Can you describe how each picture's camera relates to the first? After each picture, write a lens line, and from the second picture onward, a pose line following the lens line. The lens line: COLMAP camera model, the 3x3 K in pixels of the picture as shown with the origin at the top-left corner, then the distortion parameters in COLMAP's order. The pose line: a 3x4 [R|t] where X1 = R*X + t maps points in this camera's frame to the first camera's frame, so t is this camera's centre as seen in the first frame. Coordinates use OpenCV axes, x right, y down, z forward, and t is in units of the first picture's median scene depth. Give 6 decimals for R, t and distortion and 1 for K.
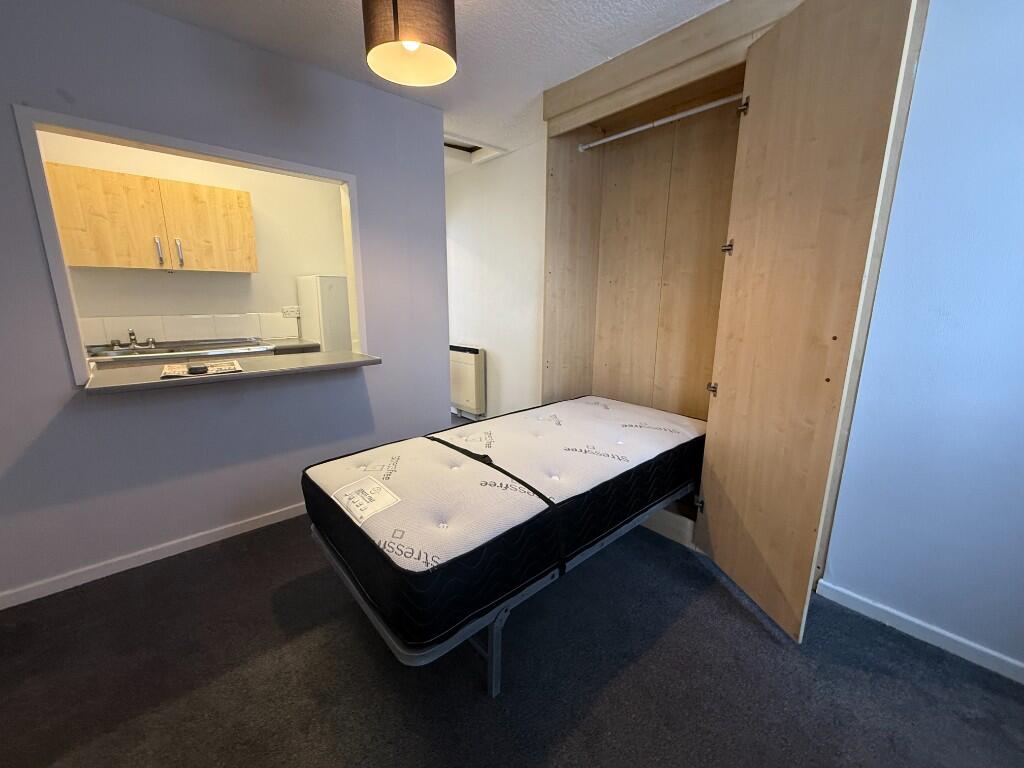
lens RADIAL K [[408.8, 0, 512.0], [0, 408.8, 384.0], [0, 0, 1]] dist [-0.001095, 0.000438]
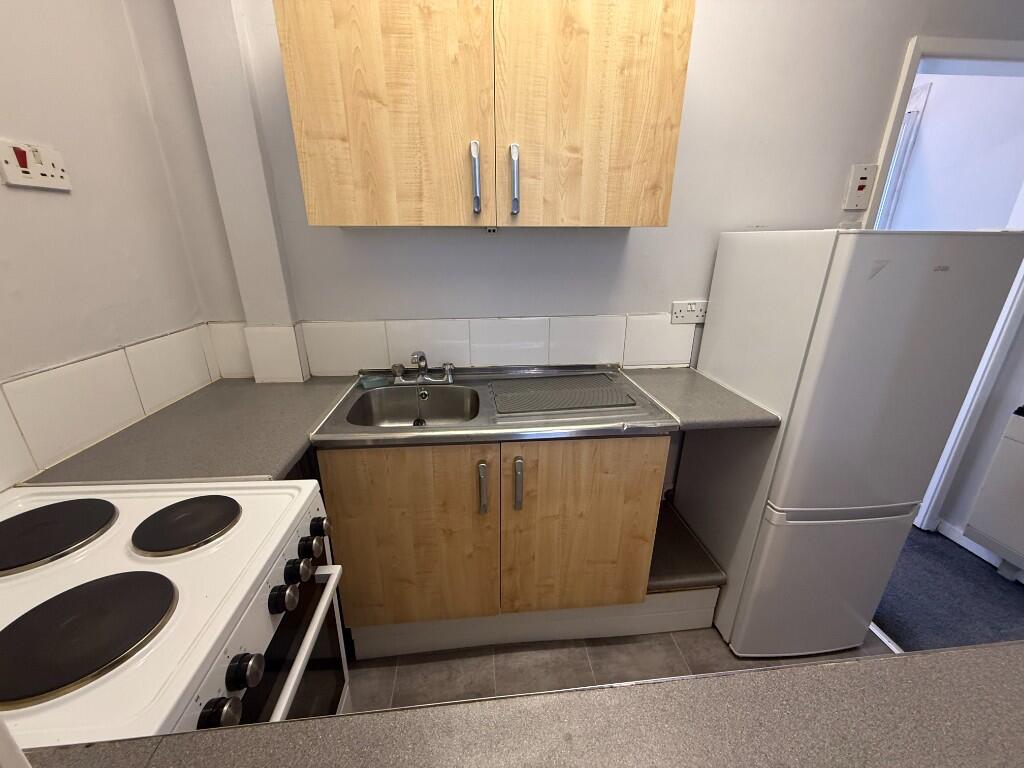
lens RADIAL K [[408.8, 0, 512.0], [0, 408.8, 384.0], [0, 0, 1]] dist [-0.001095, 0.000438]
pose [[0.802875, 0.196108, -0.562968, -0.565023], [-0.121461, 0.978347, 0.167584, -0.199535], [0.583643, -0.066170, 0.809310, 0.677561]]
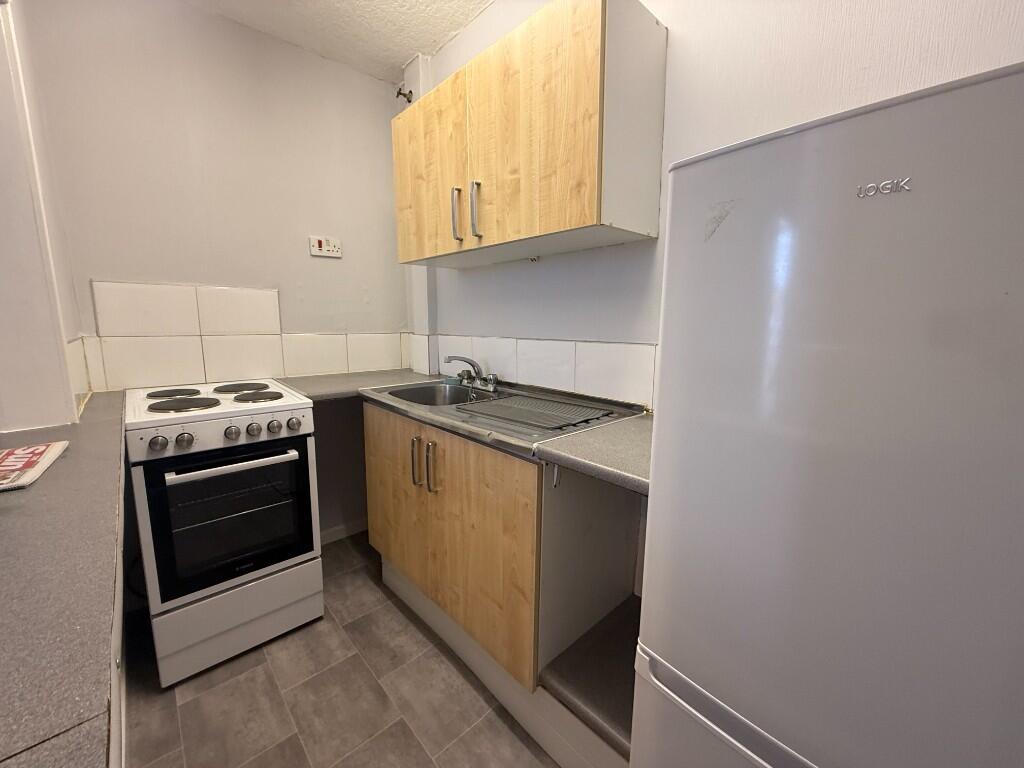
lens RADIAL K [[408.8, 0, 512.0], [0, 408.8, 384.0], [0, 0, 1]] dist [-0.001095, 0.000438]
pose [[0.009093, 0.152709, -0.988229, -0.311012], [-0.208763, 0.966783, 0.147474, -0.209432], [0.977924, 0.204965, 0.040671, 1.094312]]
